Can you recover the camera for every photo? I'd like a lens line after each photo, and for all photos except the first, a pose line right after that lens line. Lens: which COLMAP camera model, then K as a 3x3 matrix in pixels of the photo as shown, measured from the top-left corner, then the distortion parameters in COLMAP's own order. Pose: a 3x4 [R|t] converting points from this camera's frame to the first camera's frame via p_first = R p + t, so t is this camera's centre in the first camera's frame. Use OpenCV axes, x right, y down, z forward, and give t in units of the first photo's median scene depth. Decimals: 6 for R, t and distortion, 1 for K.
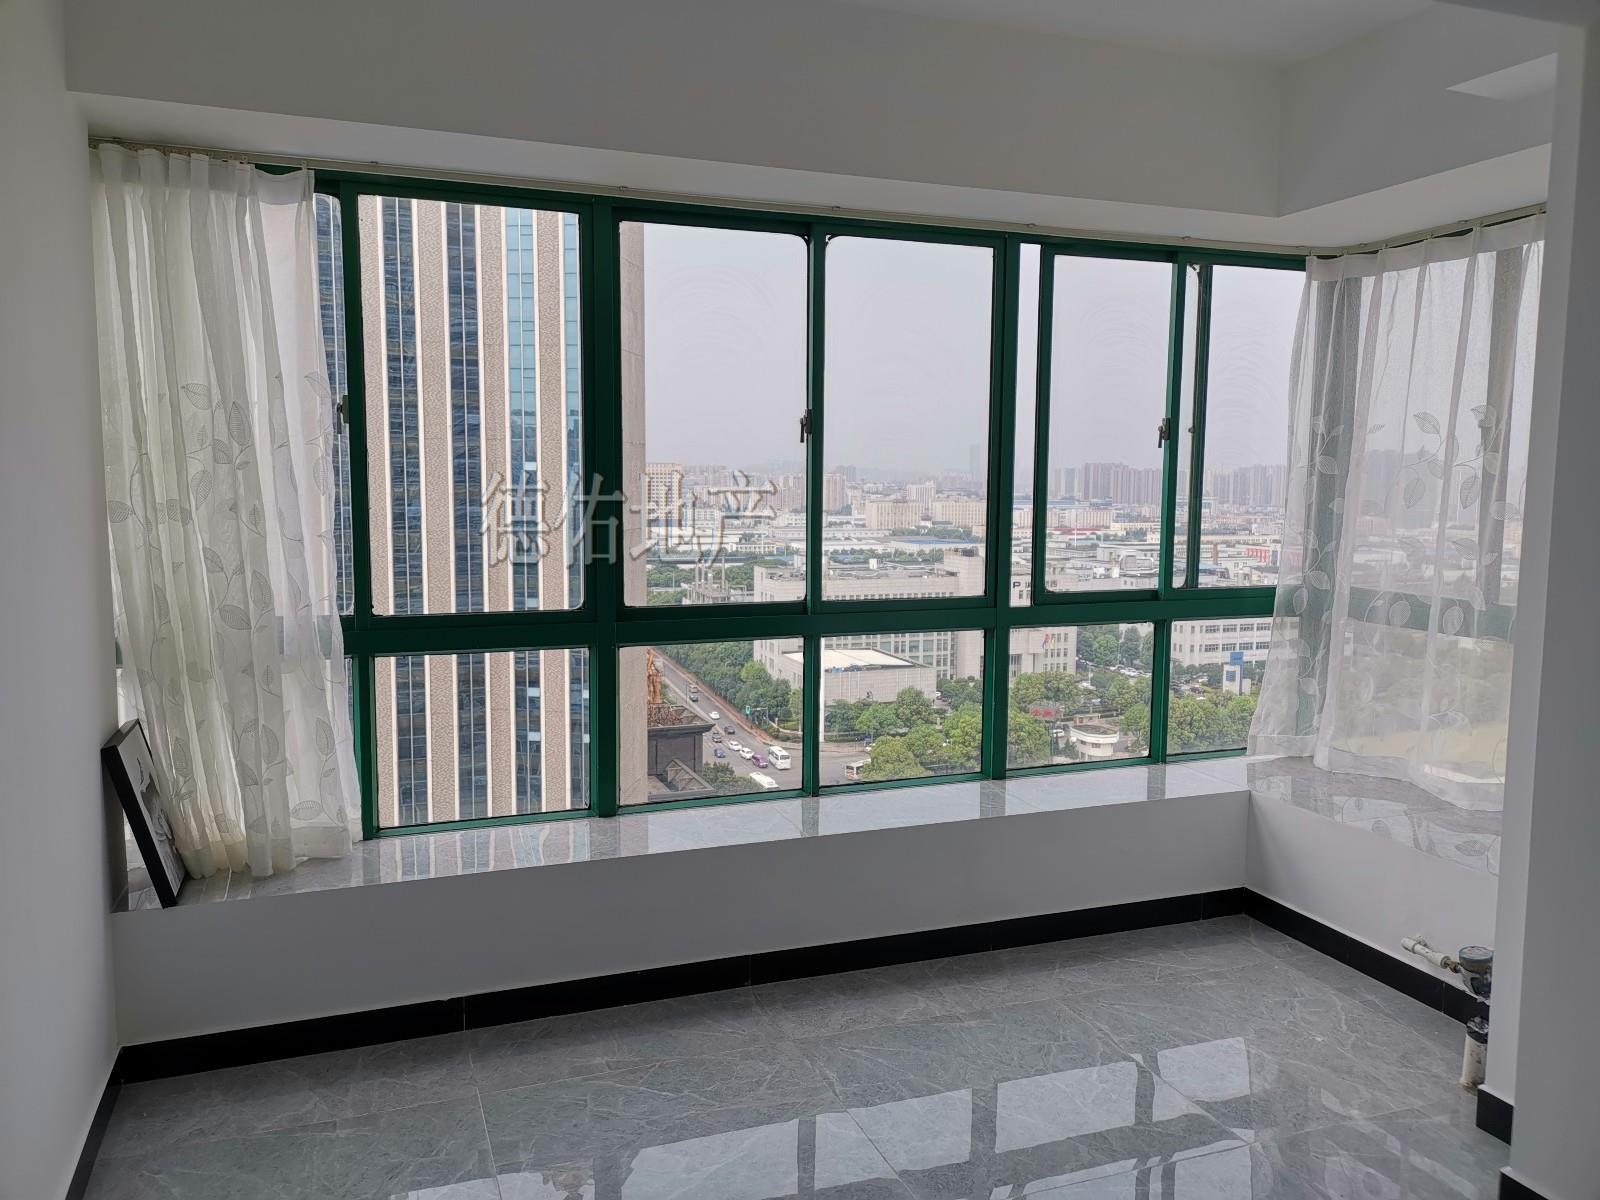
lens RADIAL K [[1204.3, 0, 796.4], [0, 1204.3, 603.6], [0, 0, 1]] dist [0.020171, -0.021193]
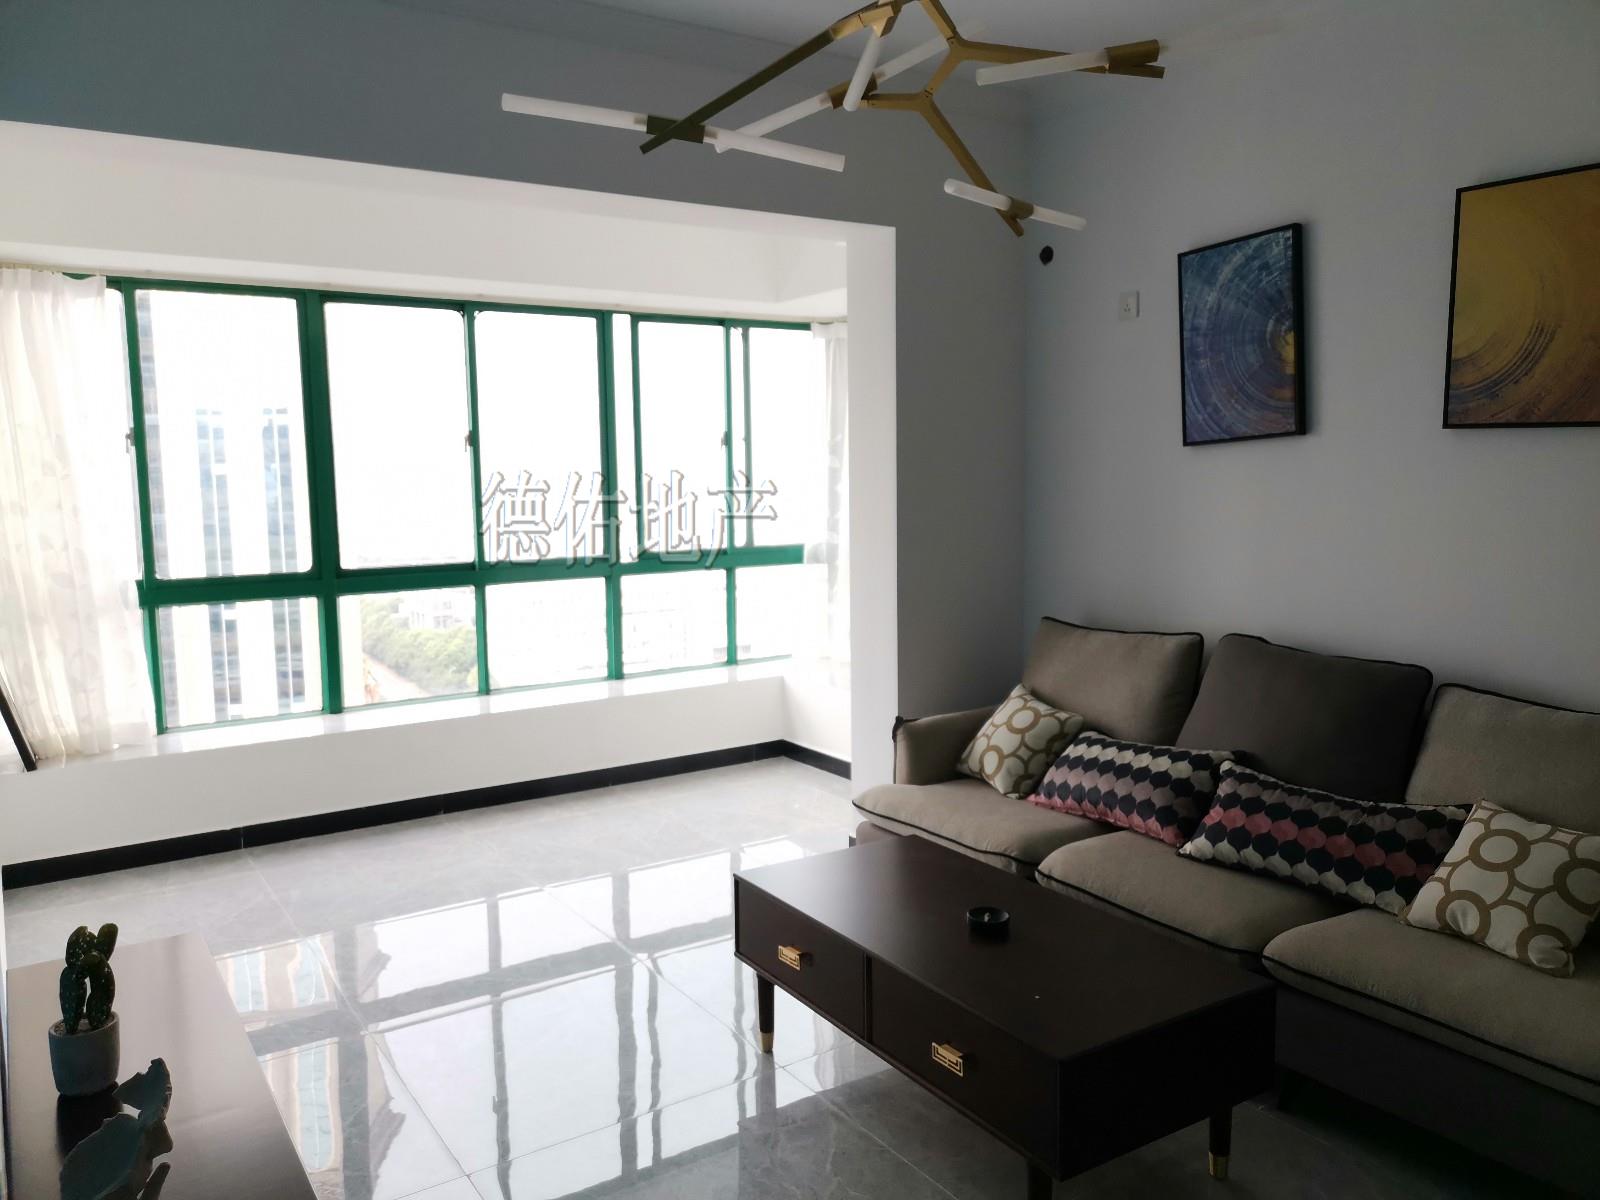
lens RADIAL K [[1204.3, 0, 803.7], [0, 1204.3, 608.3], [0, 0, 1]] dist [0.020171, -0.021193]
pose [[0.973073, -0.044996, 0.226061, 0.068868], [0.042492, 0.998970, 0.015936, 0.051734], [-0.226545, -0.005902, 0.973983, -0.549957]]
